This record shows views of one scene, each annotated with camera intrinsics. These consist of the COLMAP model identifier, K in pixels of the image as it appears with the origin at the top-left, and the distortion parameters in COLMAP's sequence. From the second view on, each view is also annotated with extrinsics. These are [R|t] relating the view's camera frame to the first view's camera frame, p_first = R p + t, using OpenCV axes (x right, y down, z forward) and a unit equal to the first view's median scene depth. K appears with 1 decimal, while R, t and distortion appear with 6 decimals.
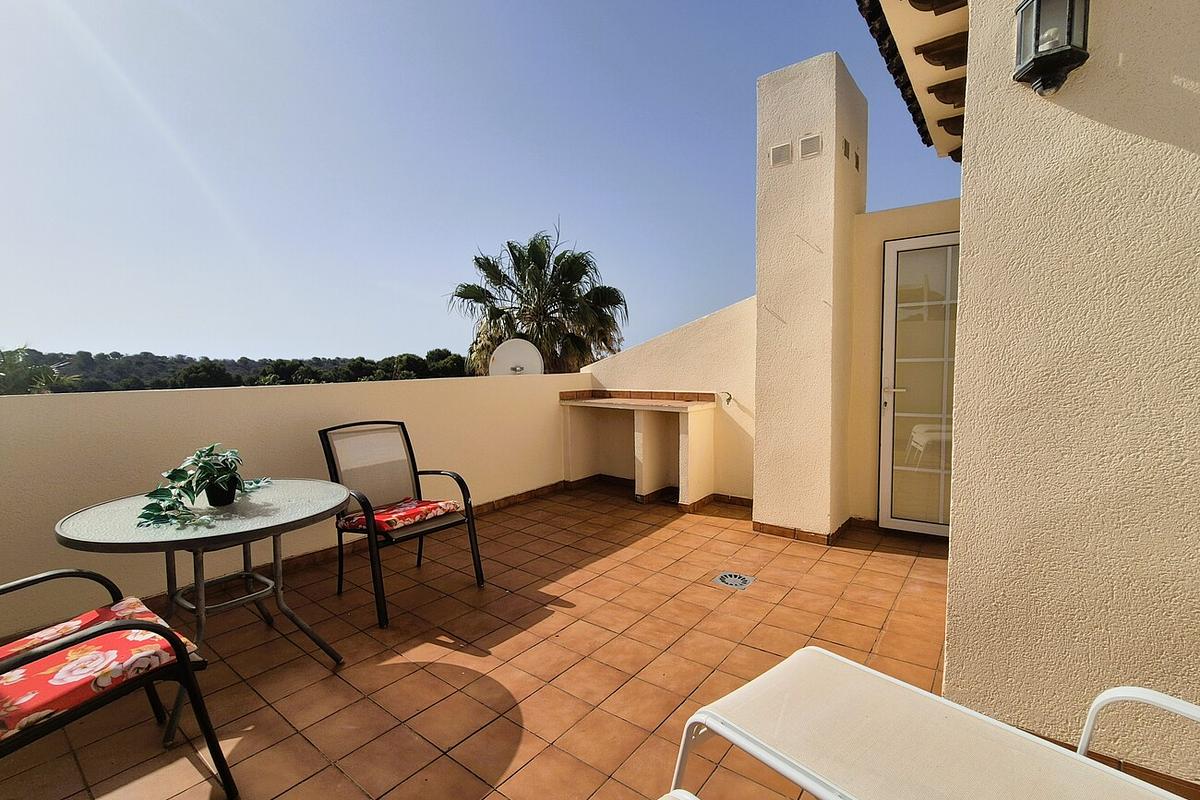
lens RADIAL K [[536.0, 0, 600.0], [0, 536.0, 400.0], [0, 0, 1]] dist [0.000047, 0.000305]
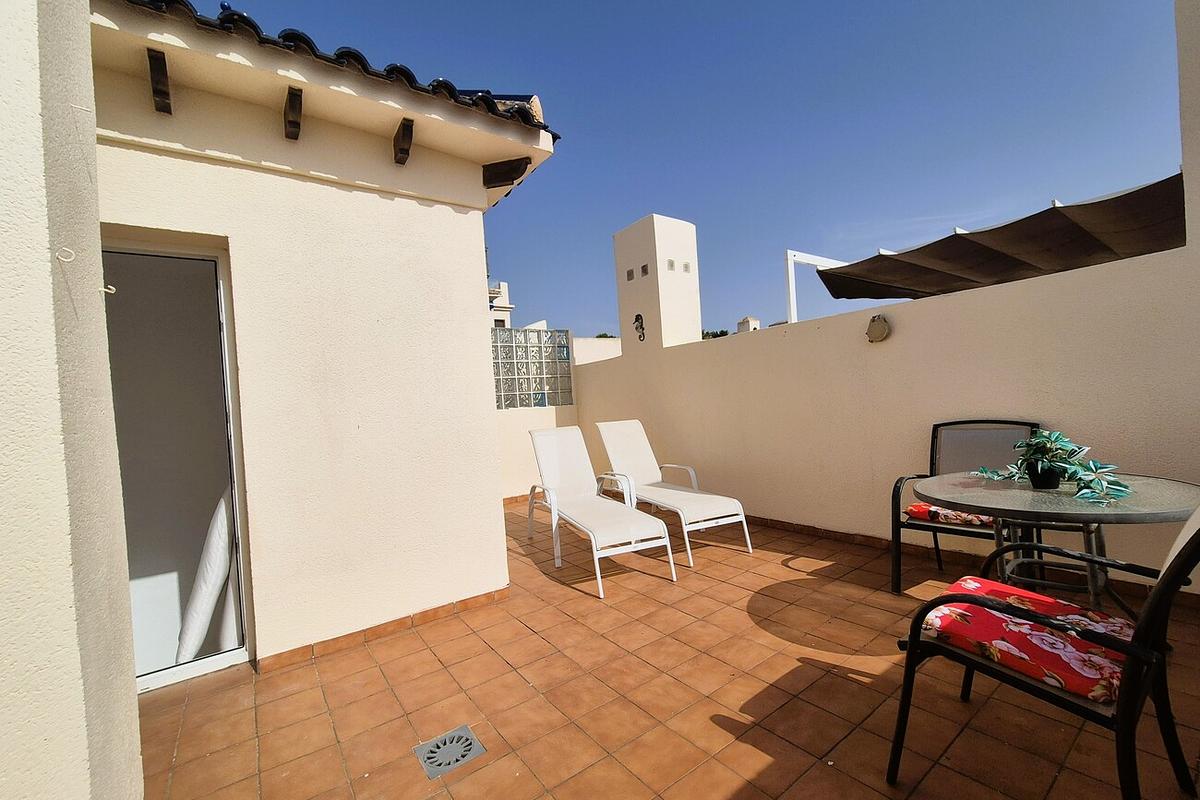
lens RADIAL K [[495.7, 0, 602.7], [0, 495.7, 403.6], [0, 0, 1]] dist [-0.000430, 0.000513]
pose [[-0.957293, 0.085327, 0.276242, -0.141177], [0.103867, 0.993169, 0.053166, -0.090463], [-0.269819, 0.079588, -0.959616, 1.834557]]
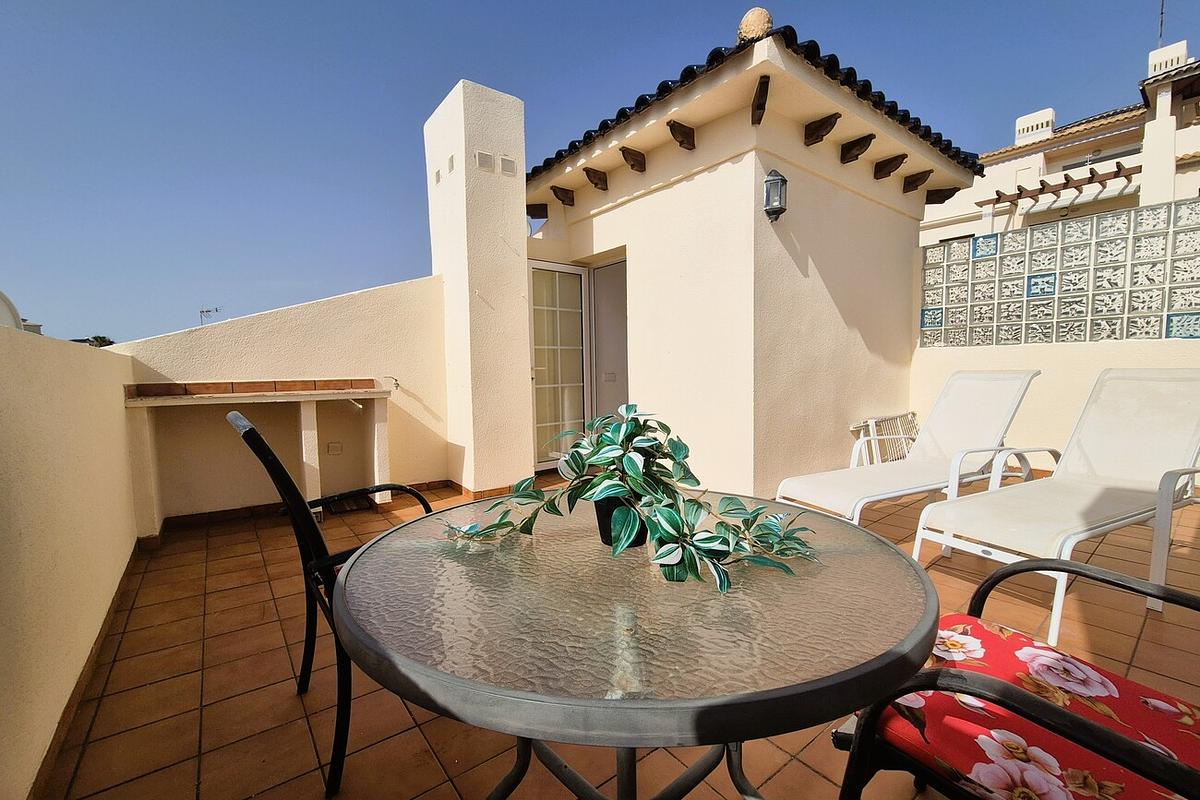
lens RADIAL K [[495.7, 0, 602.7], [0, 495.7, 403.6], [0, 0, 1]] dist [-0.000430, 0.000513]
pose [[0.232715, -0.054359, 0.971025, -0.963231], [0.080832, 0.996063, 0.036389, 0.055530], [-0.969180, 0.070022, 0.236192, 0.798098]]
